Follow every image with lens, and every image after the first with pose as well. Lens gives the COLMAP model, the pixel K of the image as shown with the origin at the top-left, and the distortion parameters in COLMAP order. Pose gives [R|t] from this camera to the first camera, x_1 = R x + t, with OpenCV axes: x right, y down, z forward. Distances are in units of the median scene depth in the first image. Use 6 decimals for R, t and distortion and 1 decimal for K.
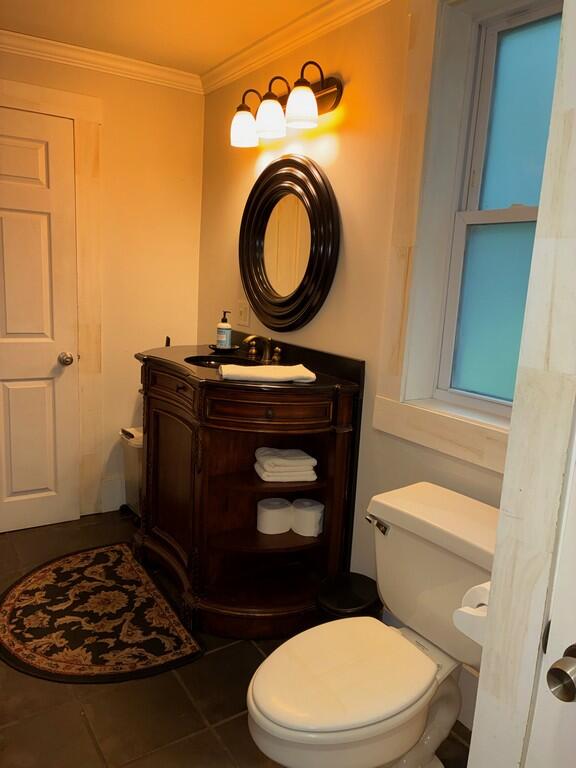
lens RADIAL K [[578.7, 0, 289.7], [0, 578.7, 374.3], [0, 0, 1]] dist [0.073589, -0.082435]
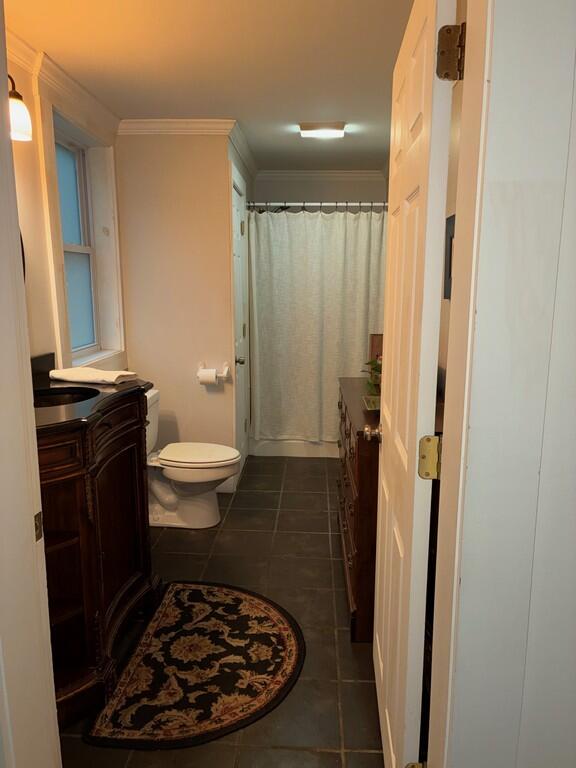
lens RADIAL K [[578.7, 0, 289.7], [0, 578.7, 374.3], [0, 0, 1]] dist [0.073589, -0.082435]
pose [[-0.805180, -0.149173, 0.573962, -0.949560], [0.054083, 0.945341, 0.321566, -0.334197], [-0.590559, 0.289961, -0.753102, 1.549576]]
